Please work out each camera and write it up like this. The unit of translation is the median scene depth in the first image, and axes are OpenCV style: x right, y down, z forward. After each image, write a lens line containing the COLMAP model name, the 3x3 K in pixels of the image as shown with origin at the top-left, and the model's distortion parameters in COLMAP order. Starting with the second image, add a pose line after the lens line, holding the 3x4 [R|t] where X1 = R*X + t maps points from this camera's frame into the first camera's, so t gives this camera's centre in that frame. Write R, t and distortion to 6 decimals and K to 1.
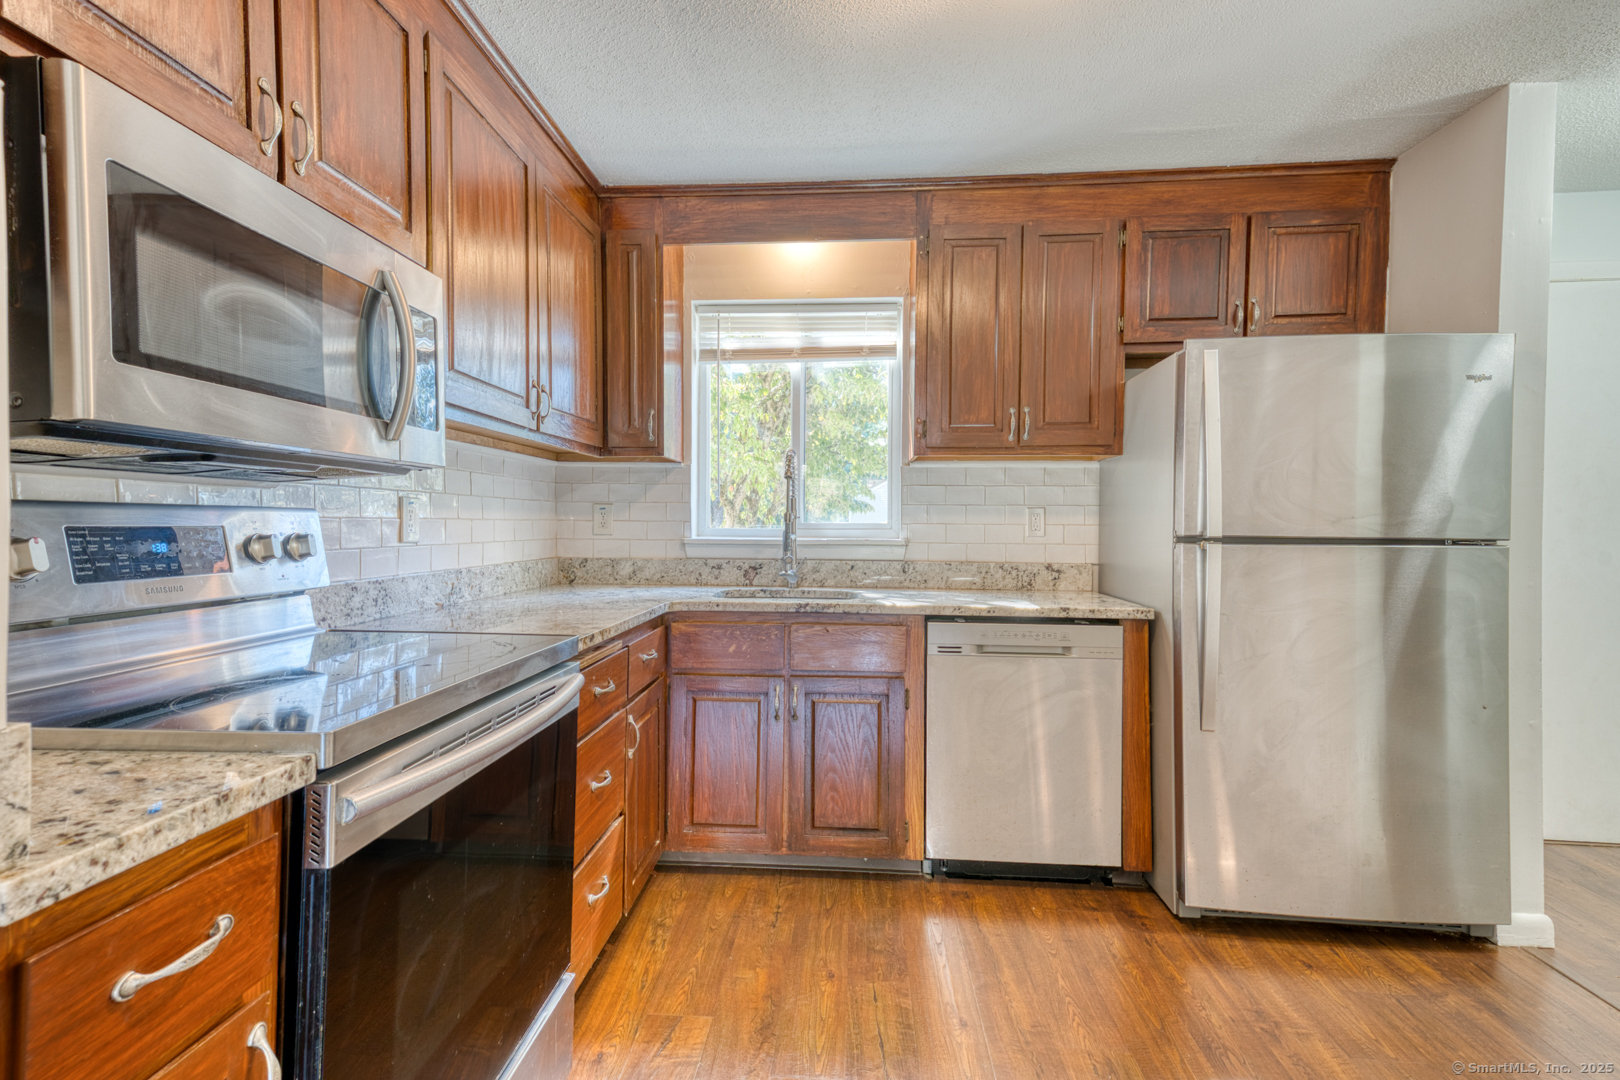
lens RADIAL K [[748.5, 0, 813.2], [0, 748.5, 531.8], [0, 0, 1]] dist [0.051945, -0.013460]
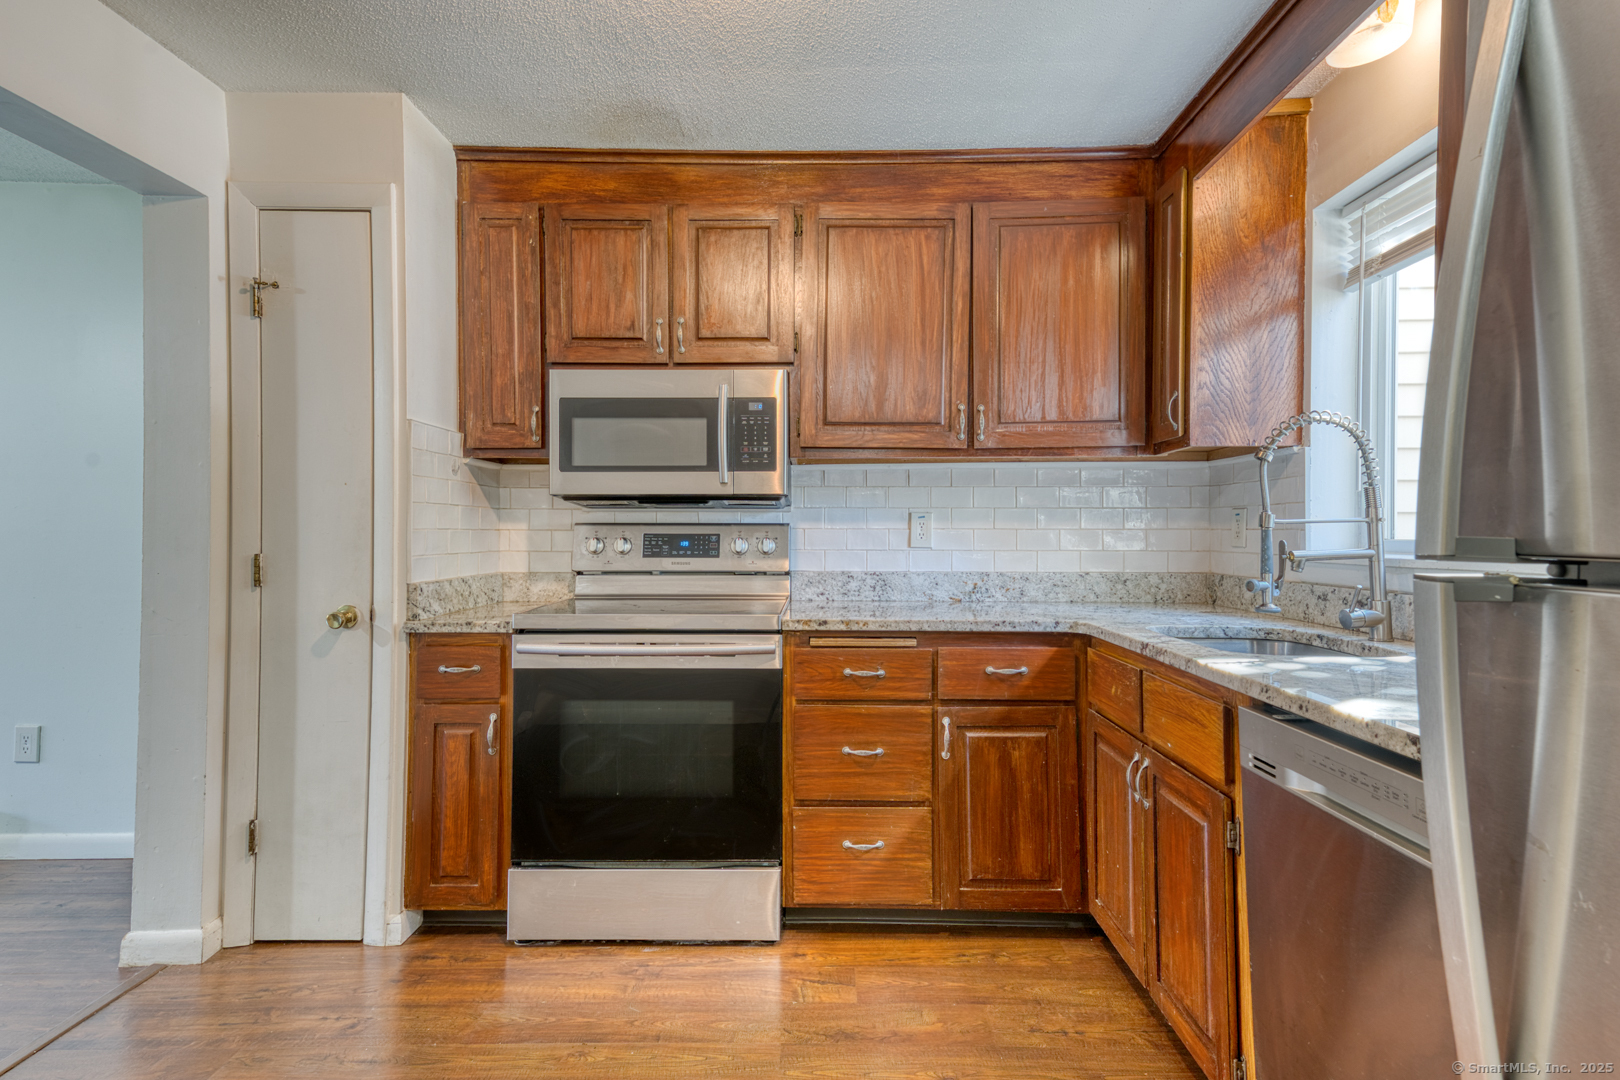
lens RADIAL K [[810.9, 0, 811.8], [0, 810.9, 532.6], [0, 0, 1]] dist [0.037743, 0.000071]
pose [[0.052885, -0.007358, -0.998574, 0.714106], [-0.013251, 0.999880, -0.008069, 0.001871], [0.998513, 0.013659, 0.052781, 0.626751]]
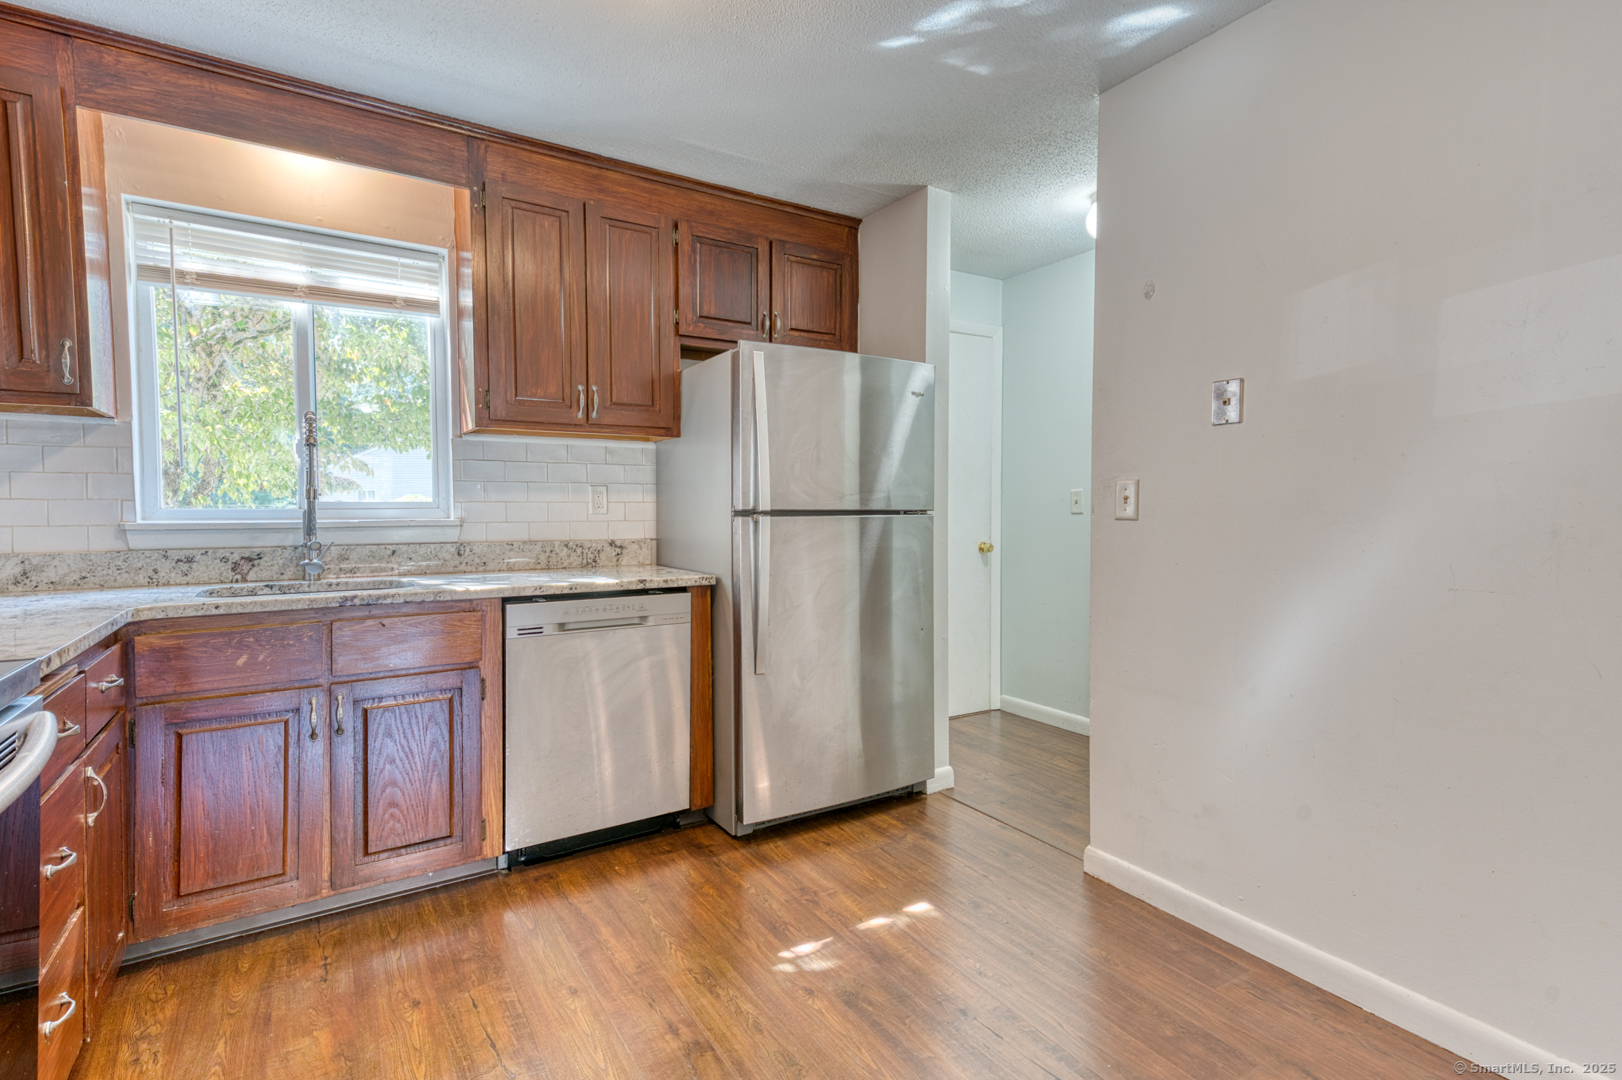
lens RADIAL K [[762.8, 0, 811.9], [0, 762.8, 531.8], [0, 0, 1]] dist [0.037623, -0.001626]
pose [[0.809999, -0.028175, 0.585755, -0.095353], [0.013702, 0.999482, 0.029127, 0.005219], [-0.586272, -0.015567, 0.809965, -0.008777]]
